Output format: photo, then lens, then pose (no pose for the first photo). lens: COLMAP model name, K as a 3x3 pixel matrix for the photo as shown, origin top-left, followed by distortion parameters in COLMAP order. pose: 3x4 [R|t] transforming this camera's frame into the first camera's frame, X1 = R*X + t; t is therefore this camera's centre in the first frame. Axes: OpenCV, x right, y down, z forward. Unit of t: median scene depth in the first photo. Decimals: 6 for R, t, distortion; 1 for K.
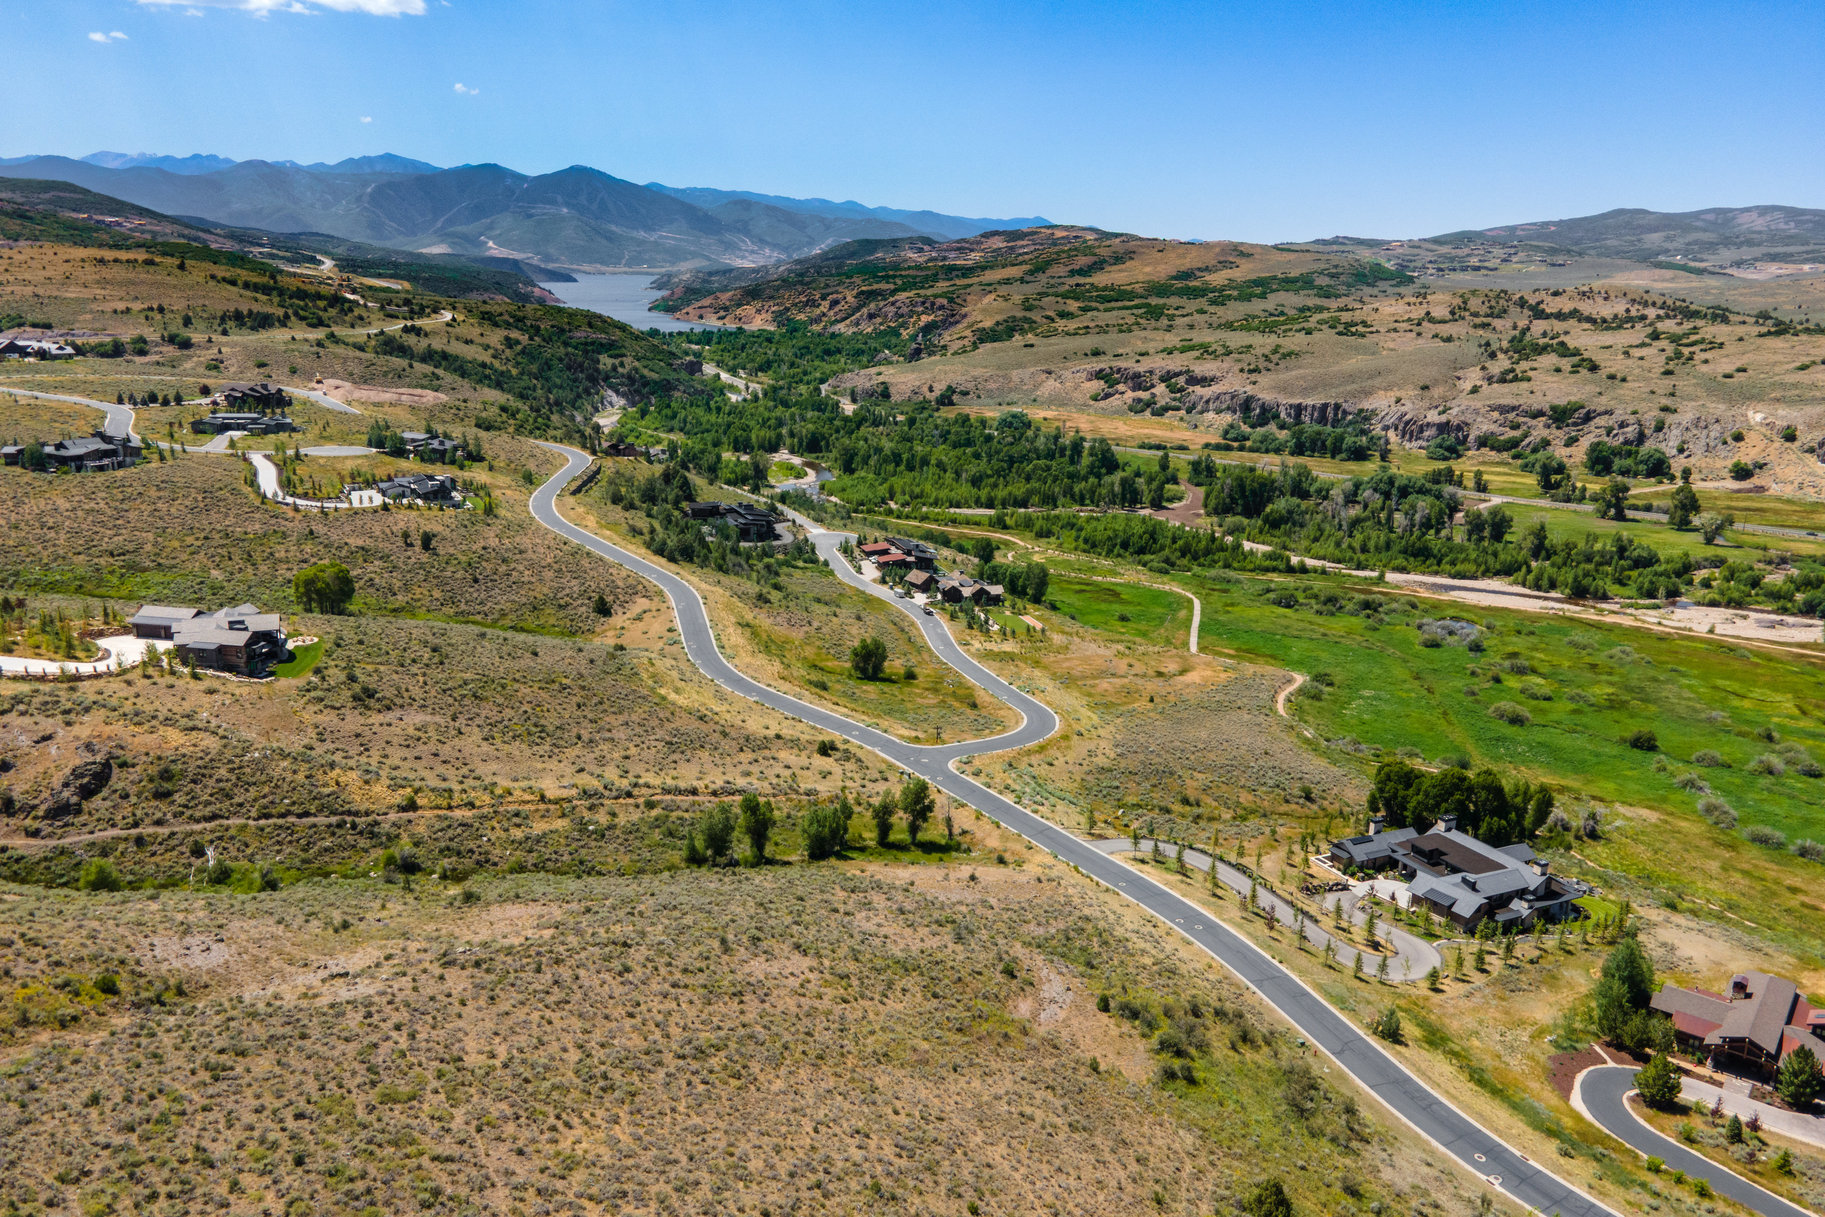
lens RADIAL K [[1329.6, 0, 912.5], [0, 1329.6, 608.5], [0, 0, 1]] dist [0.028022, 0.025738]
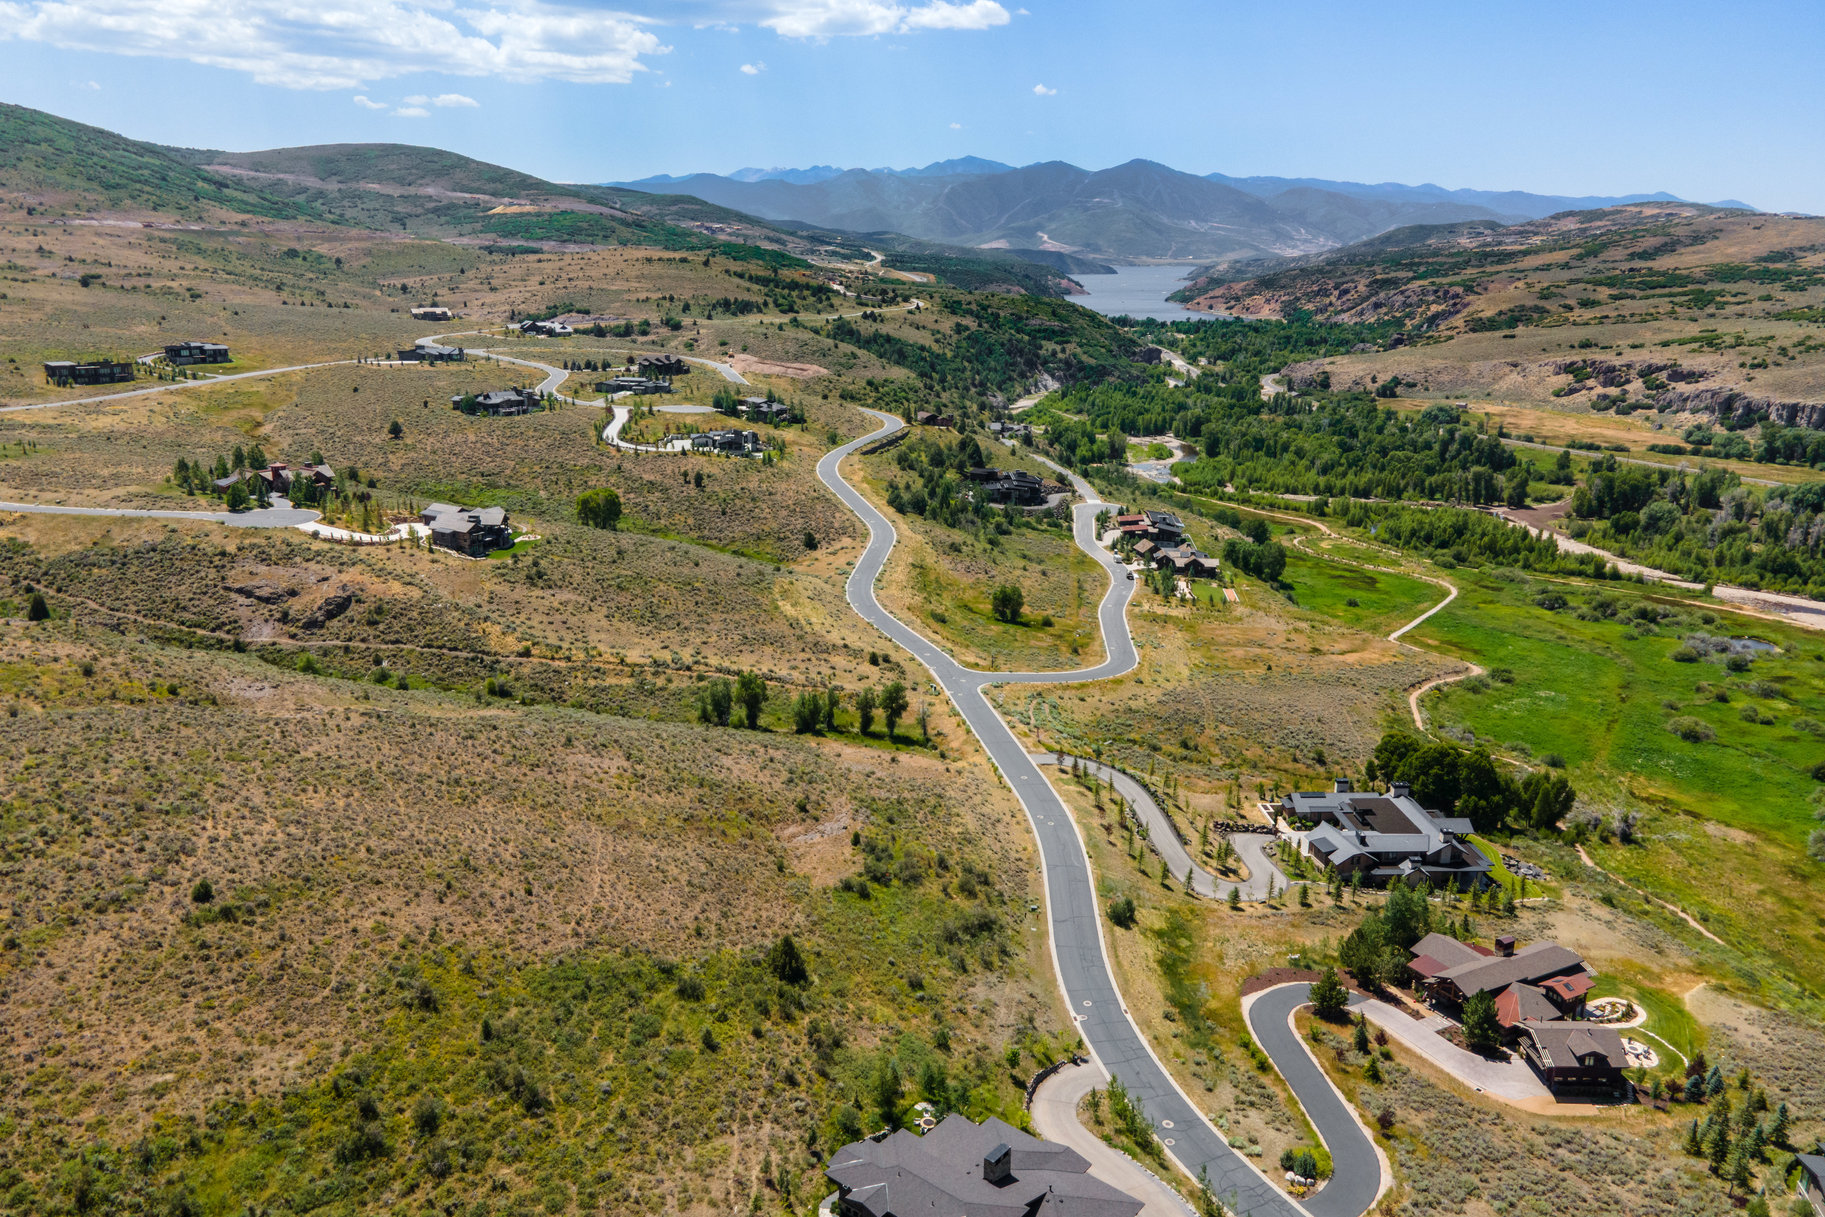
lens RADIAL K [[1329.6, 0, 912.5], [0, 1329.6, 608.5], [0, 0, 1]] dist [0.028022, 0.025738]
pose [[0.920256, 0.091081, -0.380570, 0.119211], [-0.088815, 0.995770, 0.023553, 0.008576], [0.381105, 0.012125, 0.924452, -0.024440]]
